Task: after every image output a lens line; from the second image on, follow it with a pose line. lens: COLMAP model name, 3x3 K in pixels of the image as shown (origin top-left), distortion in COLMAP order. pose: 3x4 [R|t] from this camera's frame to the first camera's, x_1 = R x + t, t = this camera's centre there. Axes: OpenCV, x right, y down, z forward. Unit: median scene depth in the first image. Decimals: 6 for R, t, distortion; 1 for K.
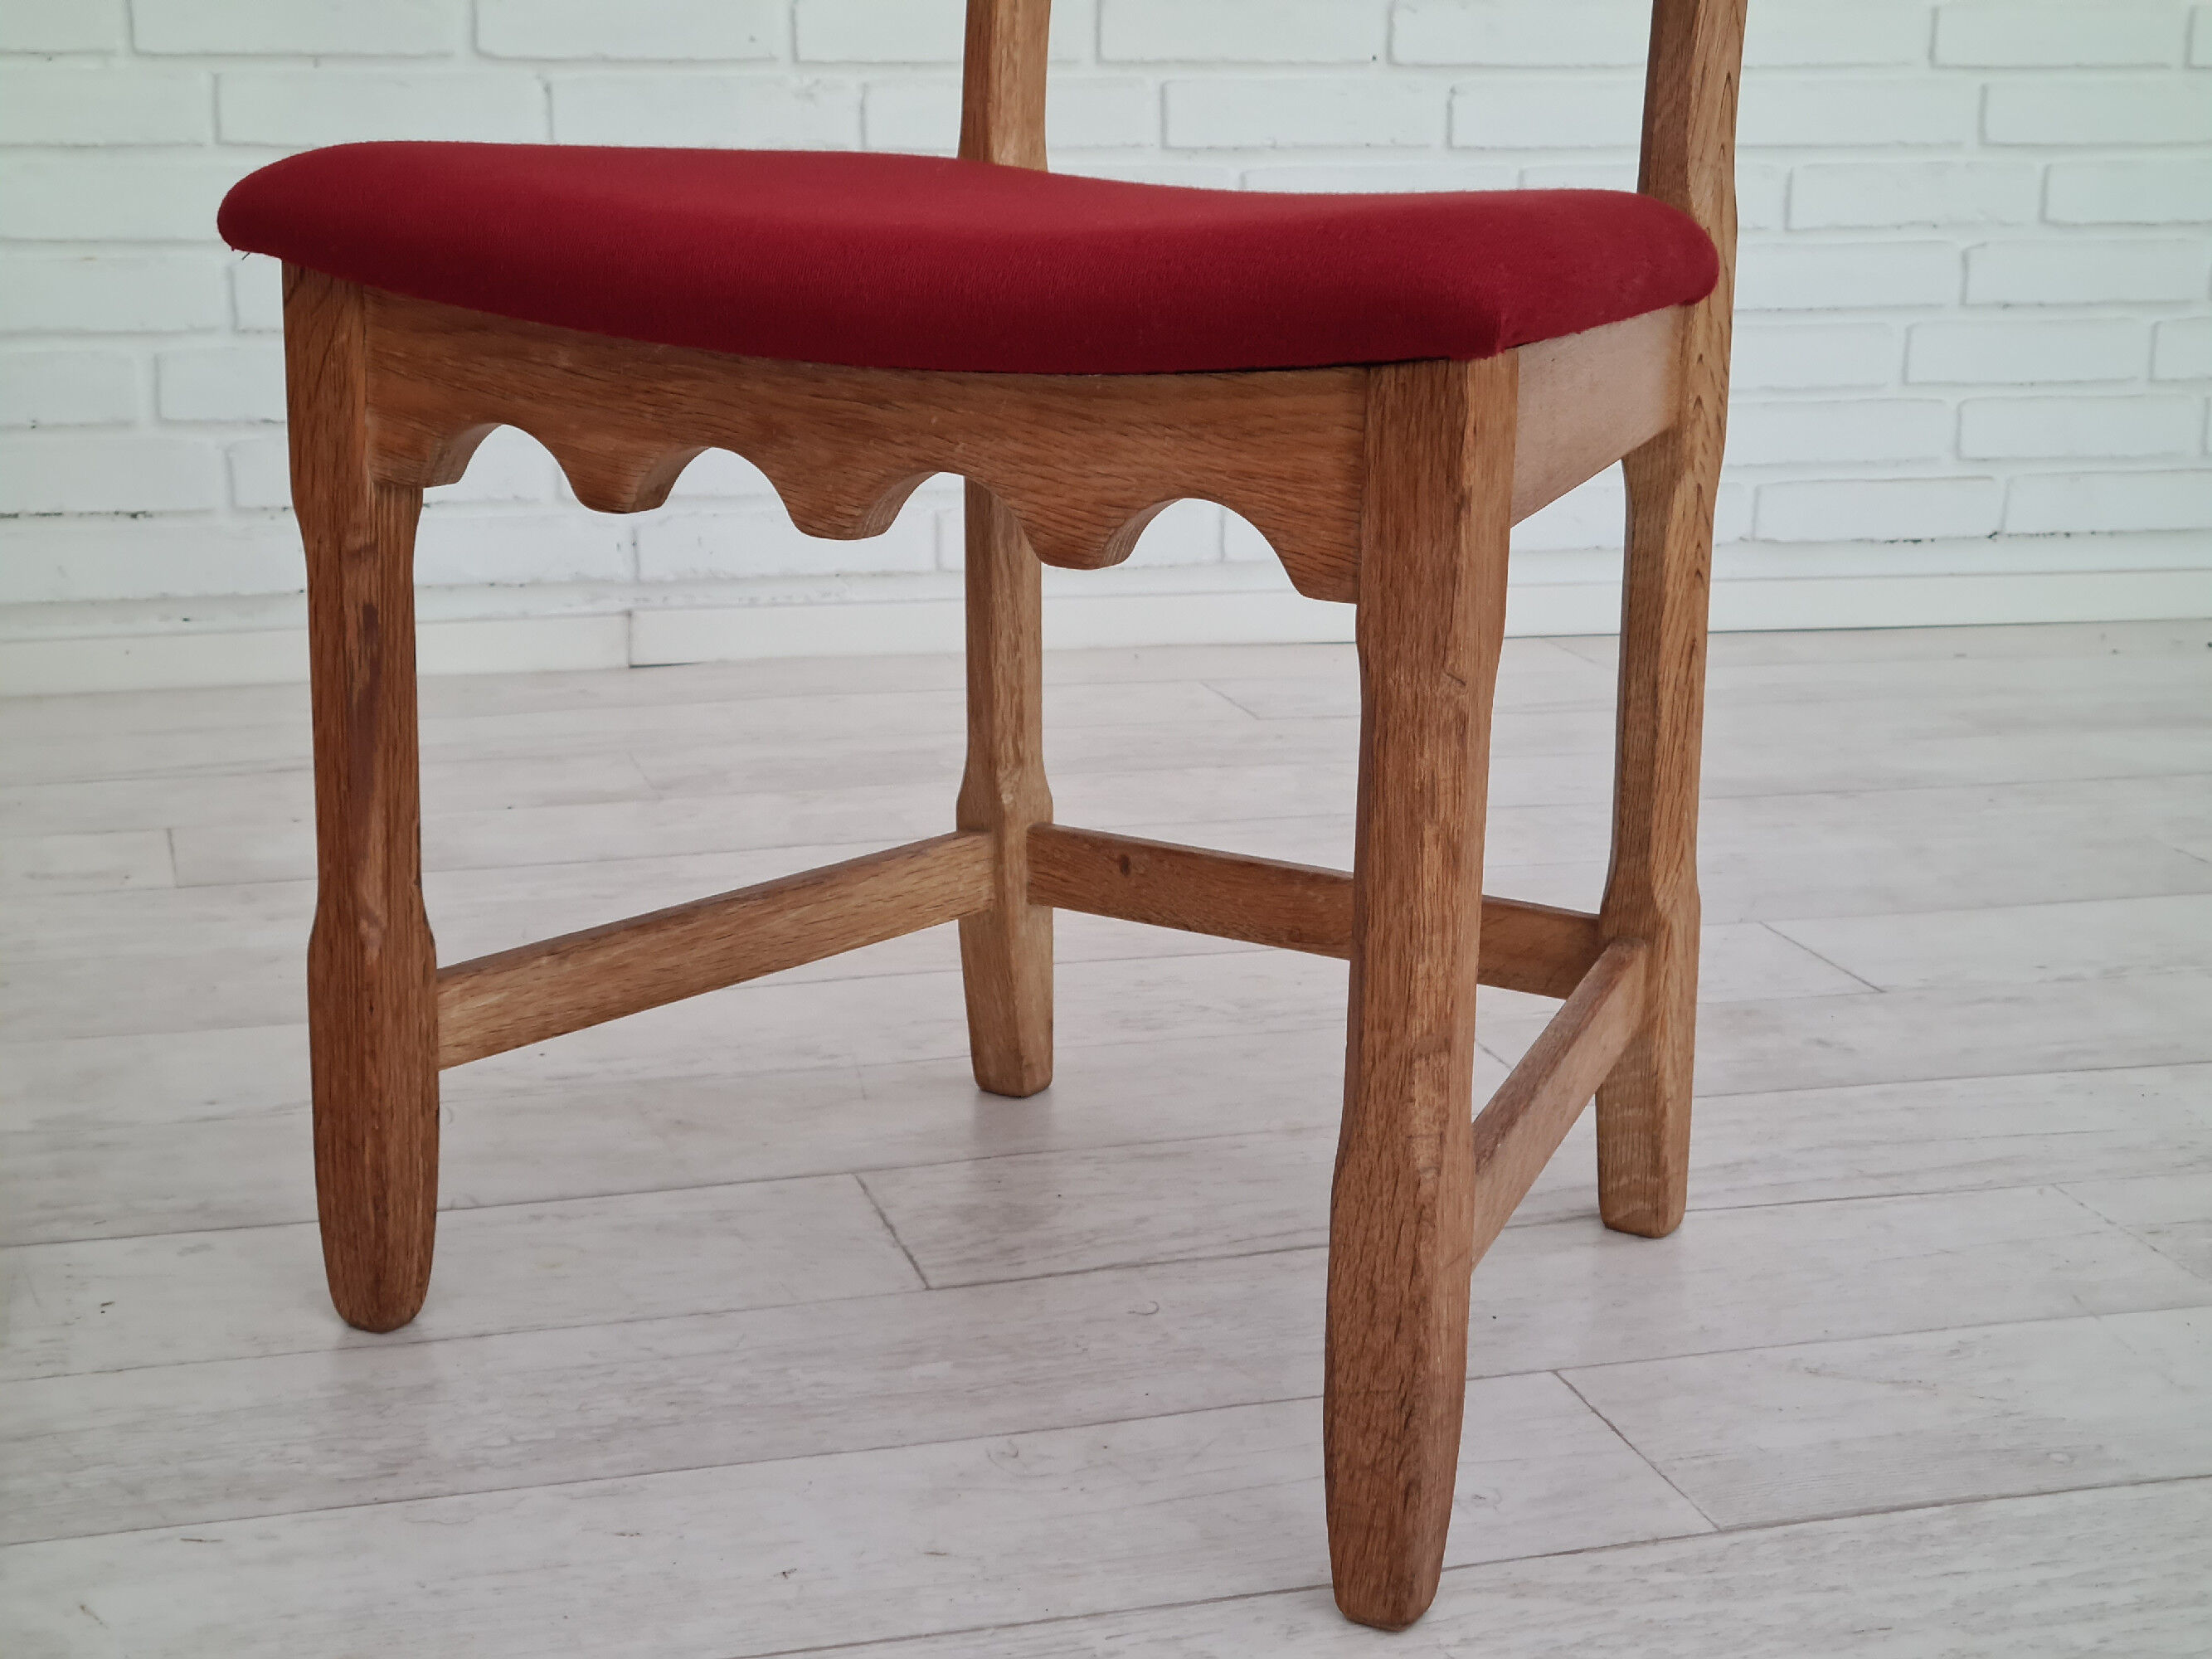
lens RADIAL K [[3349.4, 0, 1075.7], [0, 3349.4, 813.2], [0, 0, 1]] dist [0.065367, 0.000000]
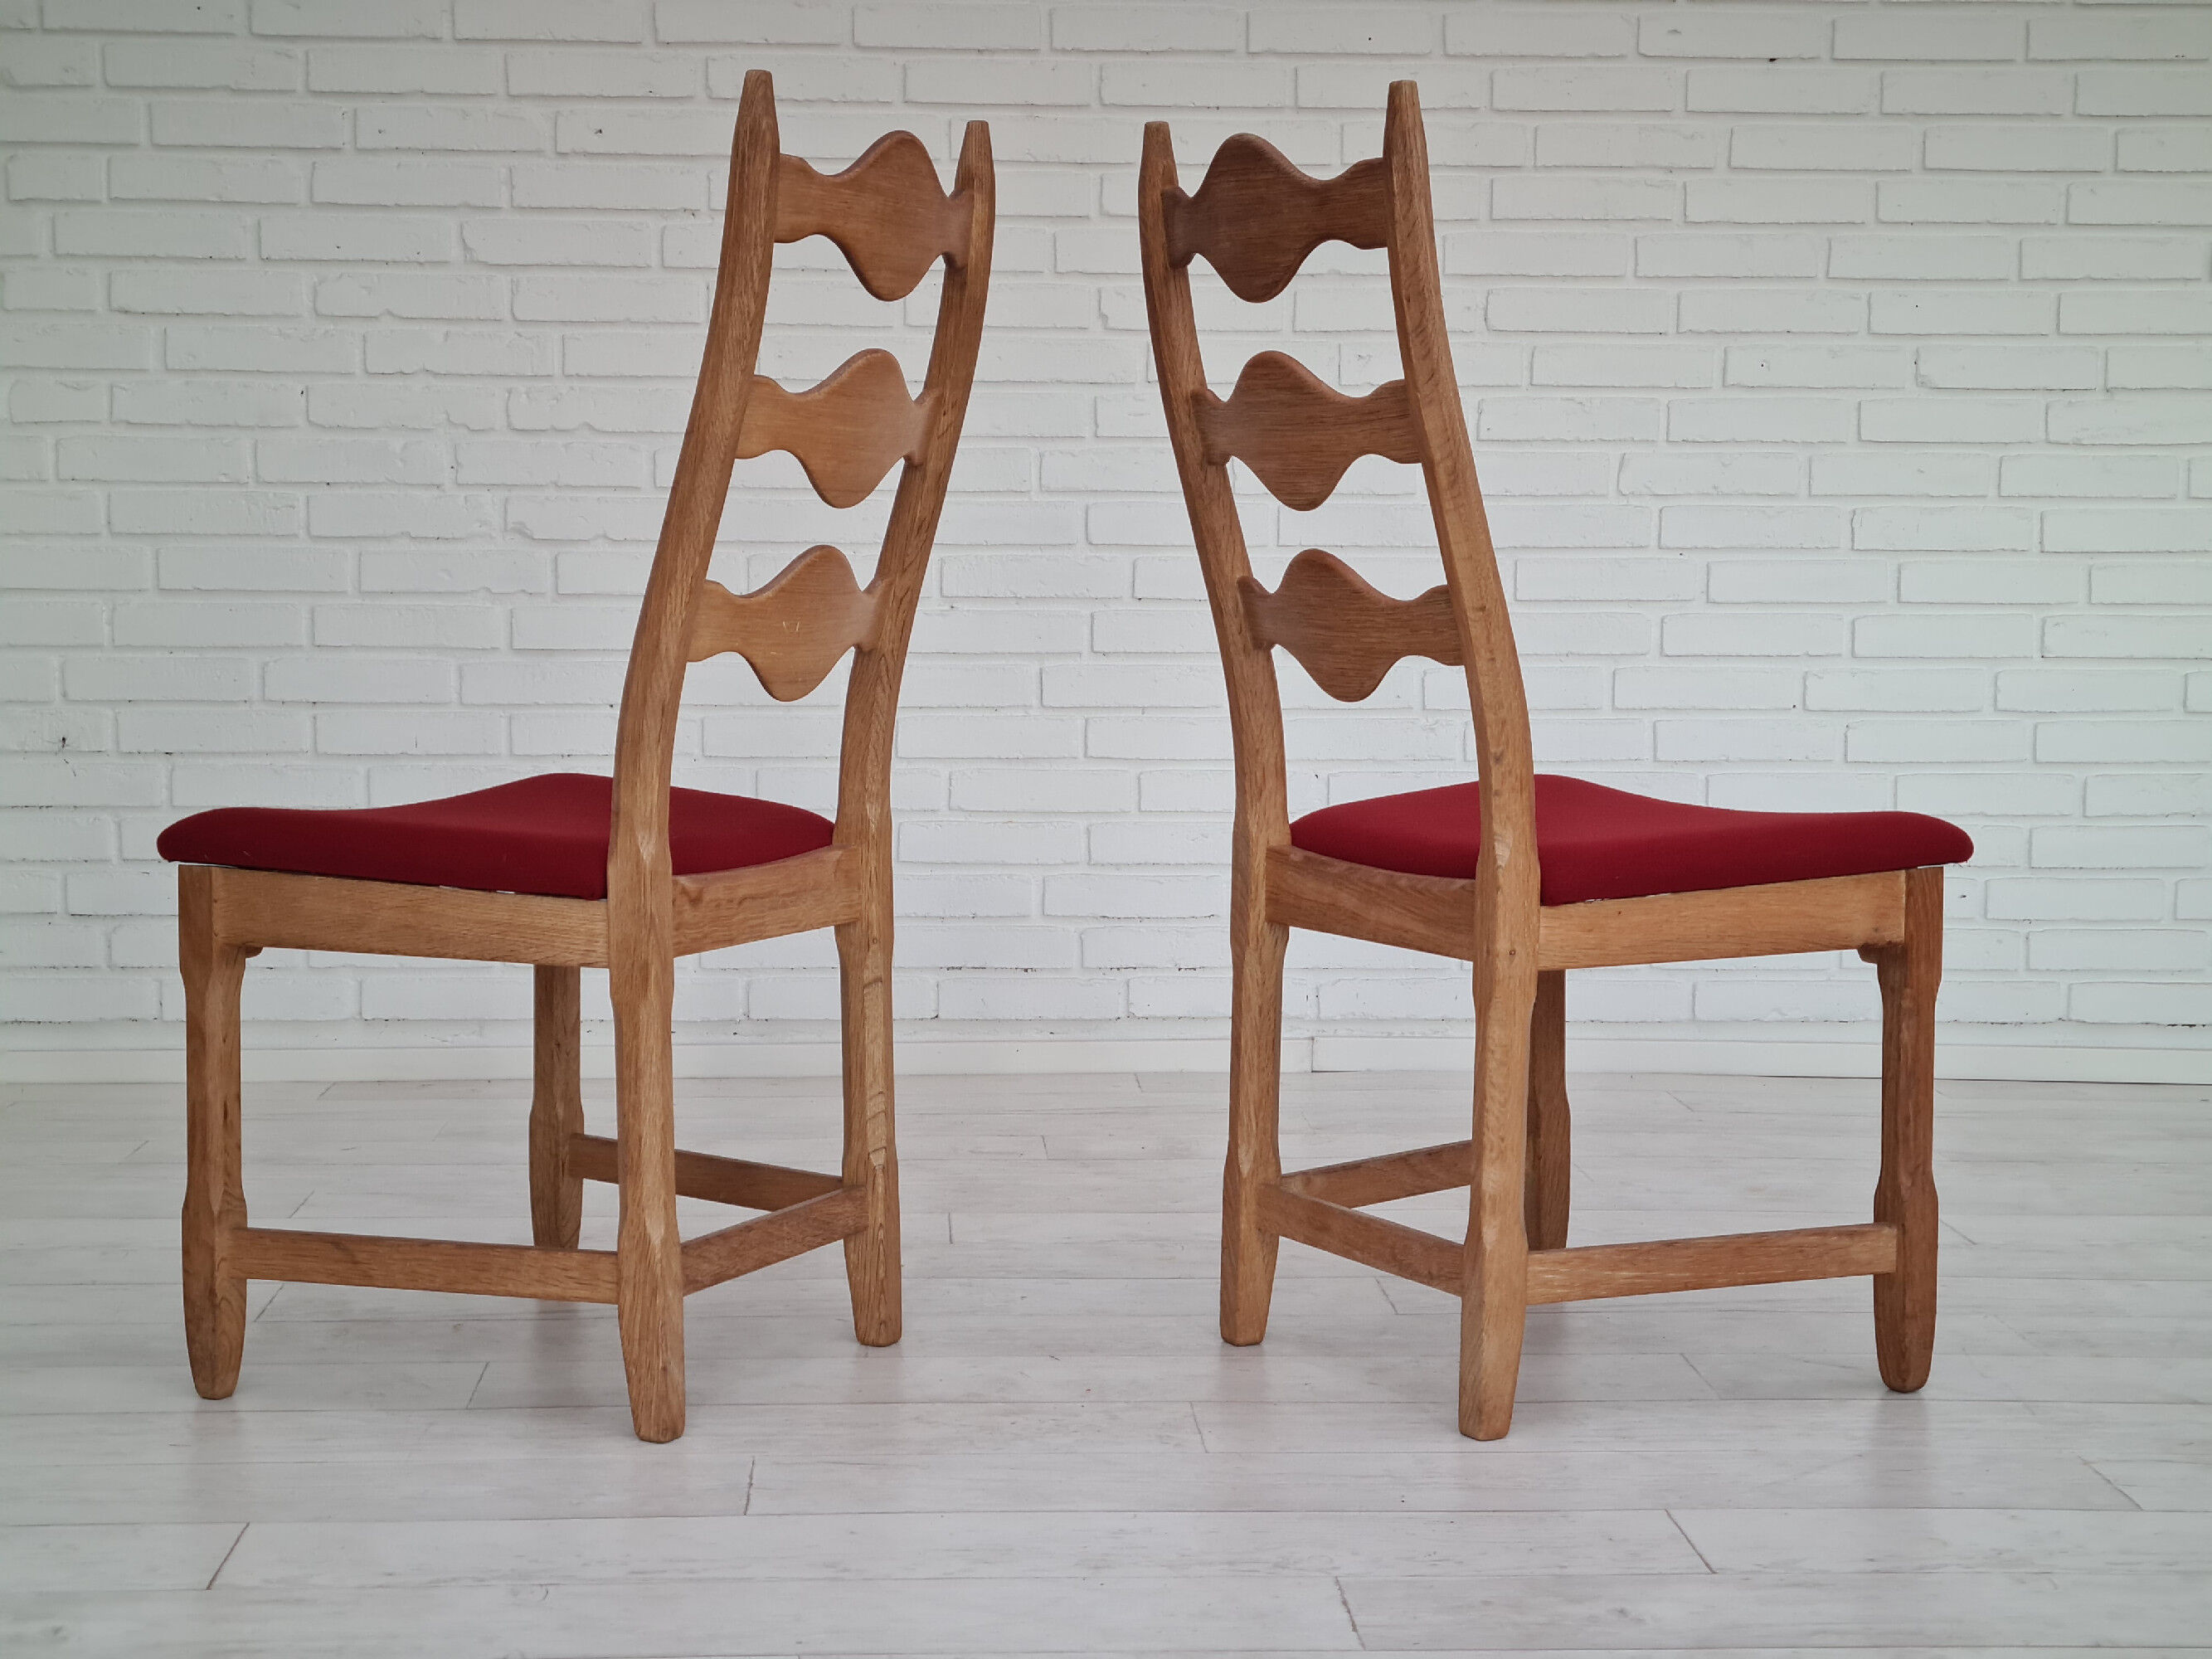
lens RADIAL K [[3349.4, 0, 1083.5], [0, 3349.4, 866.9], [0, 0, 1]] dist [0.065367, 0.000000]
pose [[0.972731, 0.017260, -0.231293, 0.219464], [-0.050717, 0.988922, -0.139501, 0.148722], [0.226323, 0.147428, 0.962831, -0.993165]]
